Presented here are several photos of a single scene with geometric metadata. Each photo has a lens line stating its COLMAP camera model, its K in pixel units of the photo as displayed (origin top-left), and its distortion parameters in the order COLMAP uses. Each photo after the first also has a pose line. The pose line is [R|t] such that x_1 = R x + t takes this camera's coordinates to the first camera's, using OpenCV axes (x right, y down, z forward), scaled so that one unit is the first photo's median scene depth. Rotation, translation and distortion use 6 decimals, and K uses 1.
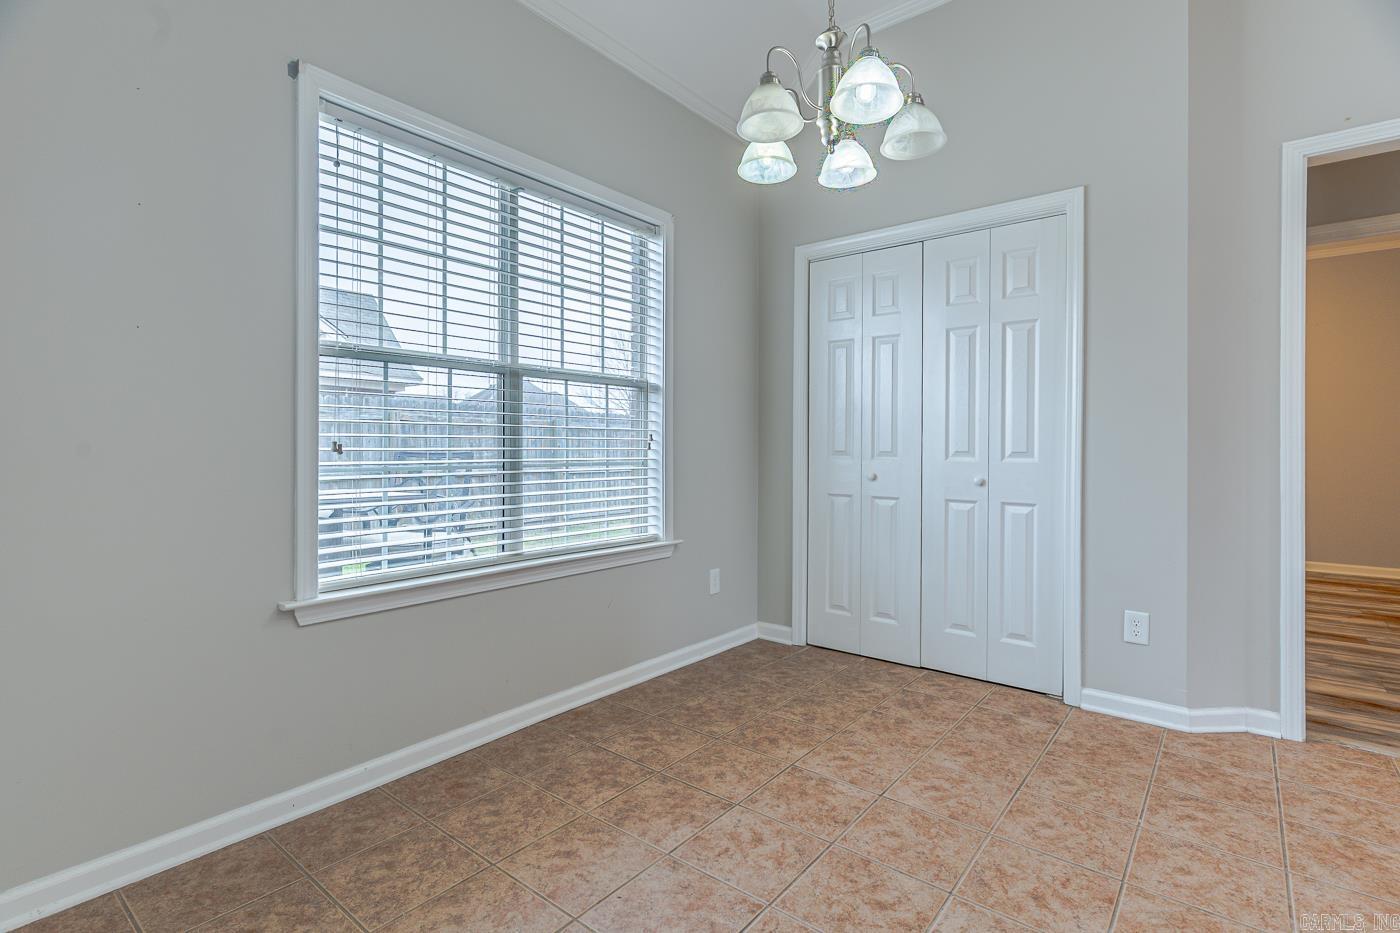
lens RADIAL K [[672.4, 0, 663.6], [0, 672.4, 444.2], [0, 0, 1]] dist [0.000714, 0.000129]
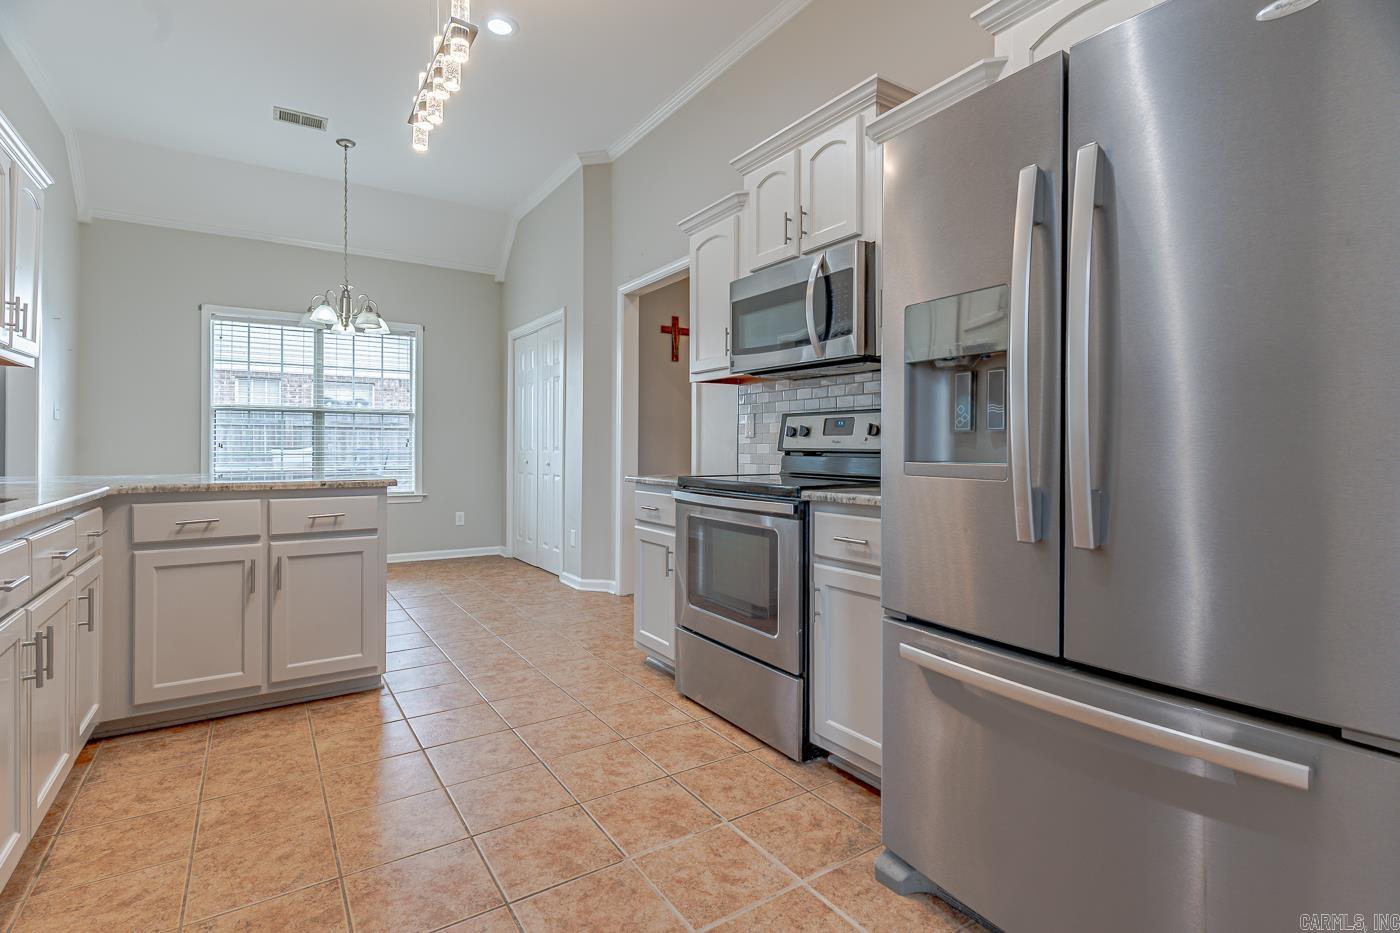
lens RADIAL K [[672.4, 0, 693.7], [0, 672.4, 428.4], [0, 0, 1]] dist [0.000714, 0.000129]
pose [[0.959184, -0.007201, -0.282691, 1.842928], [-0.000259, 0.999653, -0.026344, 0.004963], [0.282782, 0.025342, 0.958849, -0.898829]]
